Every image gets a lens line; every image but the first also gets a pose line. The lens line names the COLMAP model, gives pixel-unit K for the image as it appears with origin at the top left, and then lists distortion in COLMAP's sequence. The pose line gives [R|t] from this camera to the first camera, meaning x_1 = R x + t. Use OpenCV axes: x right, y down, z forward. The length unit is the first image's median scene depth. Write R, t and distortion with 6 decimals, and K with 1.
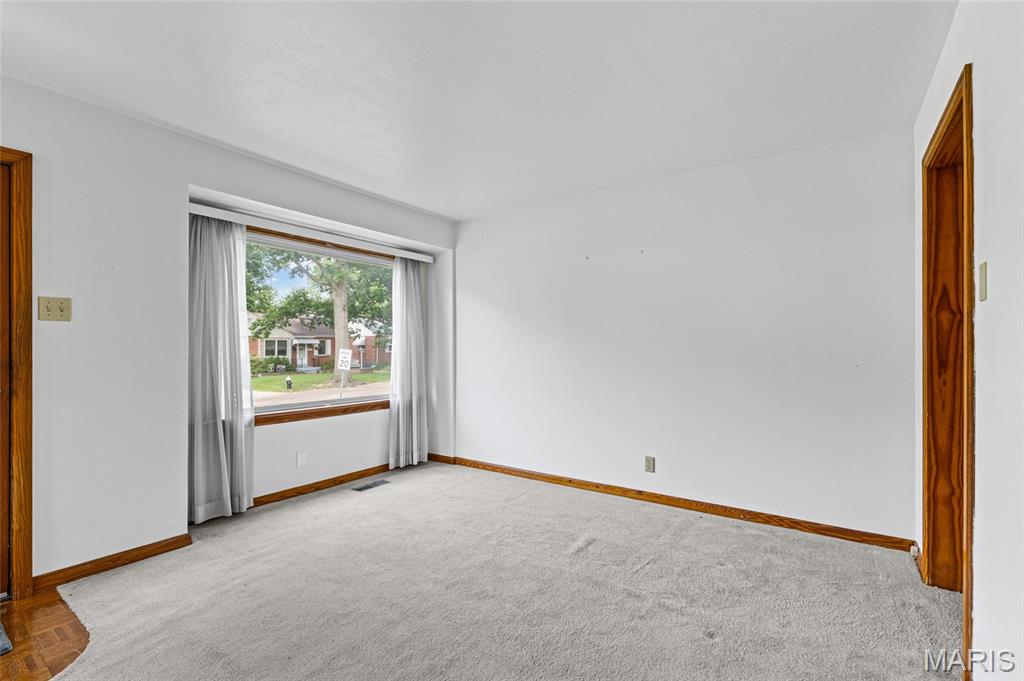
lens RADIAL K [[453.6, 0, 515.2], [0, 453.6, 345.4], [0, 0, 1]] dist [-0.001941, -0.000230]
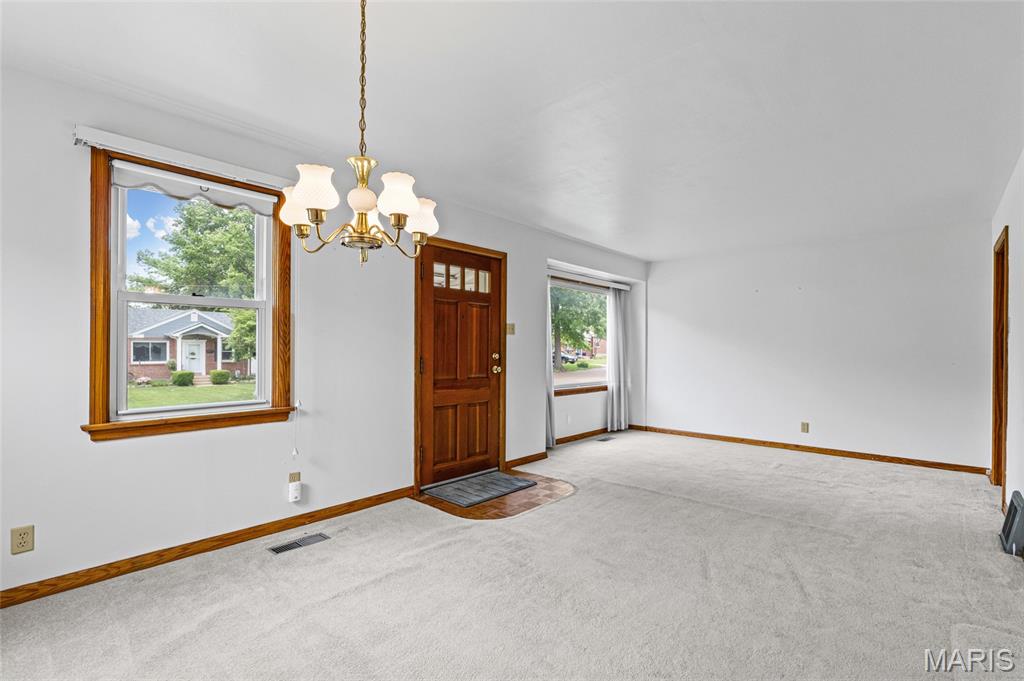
lens RADIAL K [[466.4, 0, 519.1], [0, 466.4, 347.0], [0, 0, 1]] dist [-0.000491, 0.000172]
pose [[0.993488, 0.008710, -0.113601, -0.474982], [-0.008627, 0.999962, 0.001221, -0.003302], [0.113607, -0.000233, 0.993526, -0.661011]]
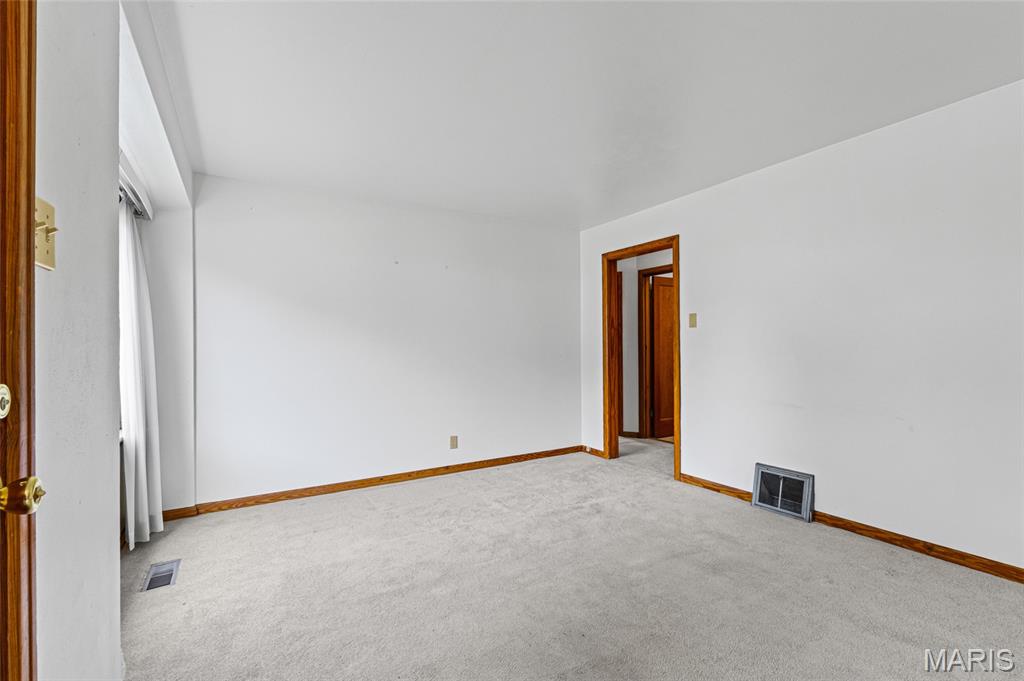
lens RADIAL K [[459.3, 0, 512.0], [0, 459.3, 340.5], [0, 0, 1]] dist [-0.002103, -0.000140]
pose [[0.403180, 0.008782, 0.915078, -0.760603], [0.003113, 0.999935, -0.010968, 0.001503], [-0.915115, 0.007271, 0.403127, 0.344937]]
